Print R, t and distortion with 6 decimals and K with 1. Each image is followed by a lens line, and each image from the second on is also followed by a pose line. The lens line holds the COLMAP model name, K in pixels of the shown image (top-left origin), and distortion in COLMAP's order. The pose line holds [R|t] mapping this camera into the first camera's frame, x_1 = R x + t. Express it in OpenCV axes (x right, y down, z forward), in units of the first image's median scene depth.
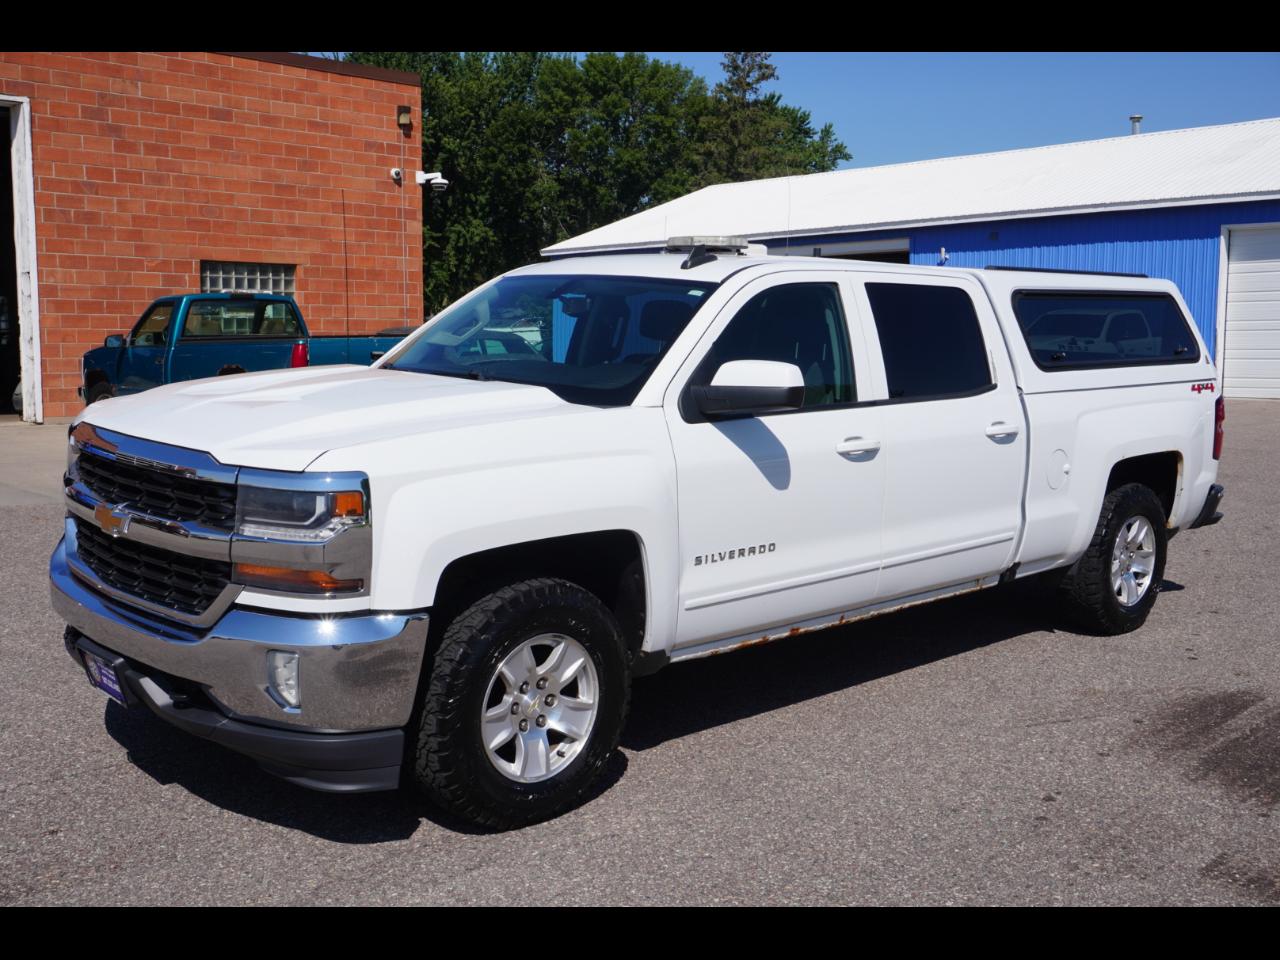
lens RADIAL K [[1310.8, 0, 640.0], [0, 1310.8, 480.0], [0, 0, 1]] dist [-0.003433, 0.030515]
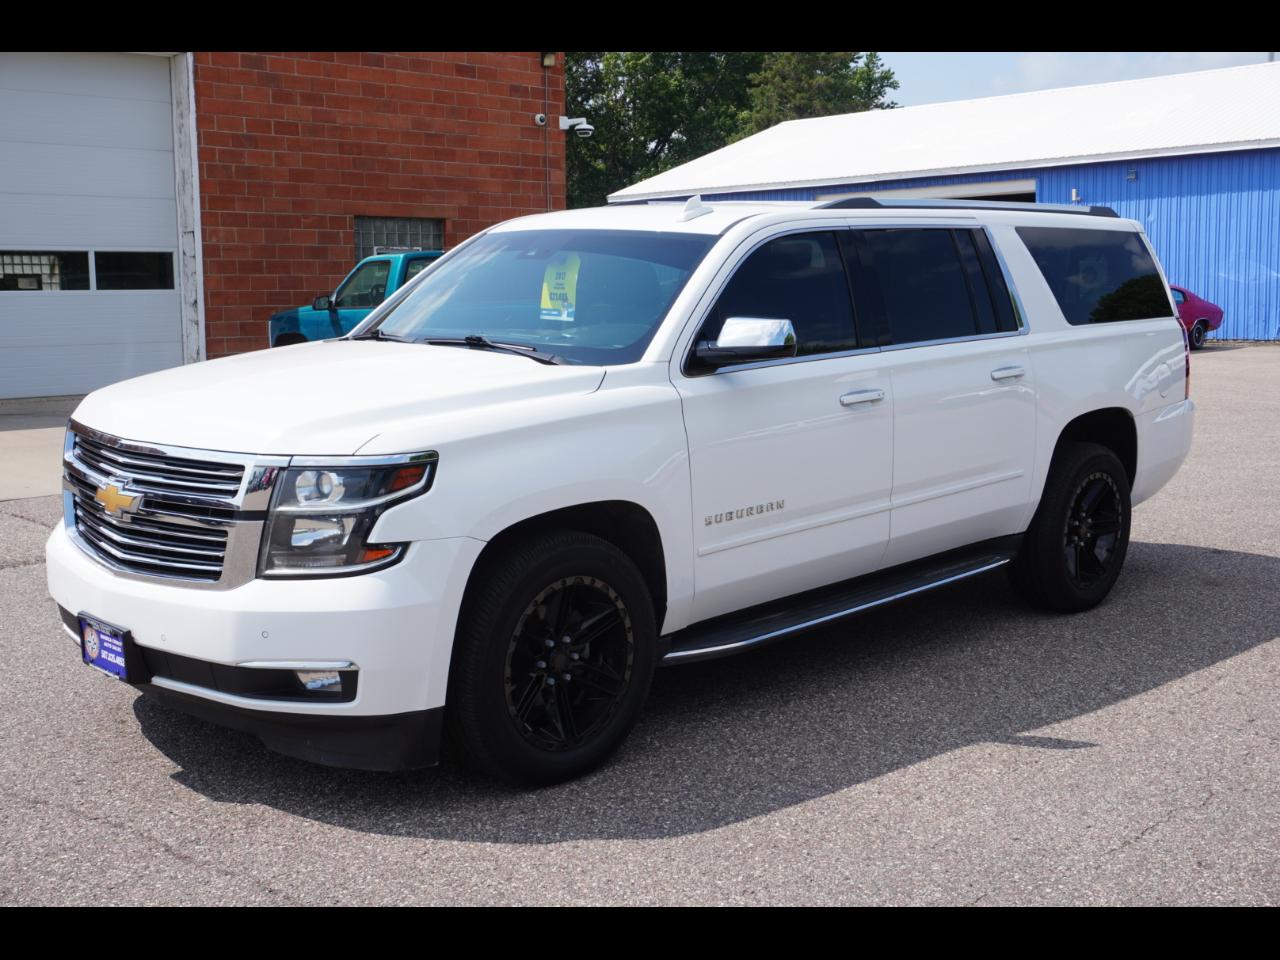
lens RADIAL K [[1501.9, 0, 640.0], [0, 1501.9, 480.0], [0, 0, 1]] dist [-0.004546, 0.040297]
pose [[0.999638, -0.017601, 0.020353, -0.146157], [0.017238, 0.999691, 0.017894, 0.006311], [-0.020662, -0.017537, 0.999633, -0.082944]]
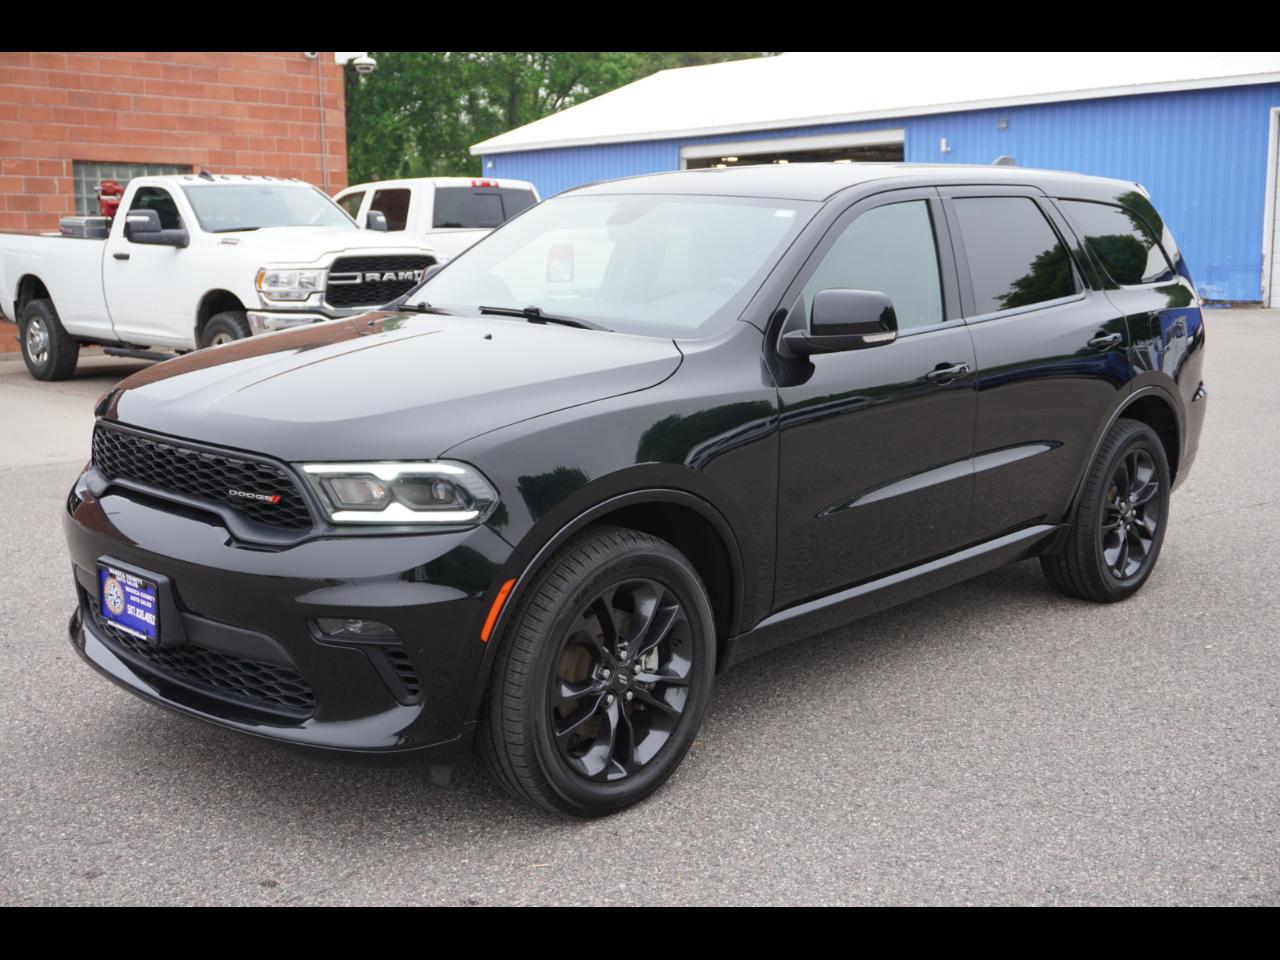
lens RADIAL K [[1430.2, 0, 640.0], [0, 1430.2, 480.0], [0, 0, 1]] dist [0.002448, 0.035301]
pose [[0.998523, -0.022136, 0.049617, -0.031913], [0.019485, 0.998389, 0.053295, -0.010164], [-0.050717, -0.052249, 0.997345, 0.084233]]
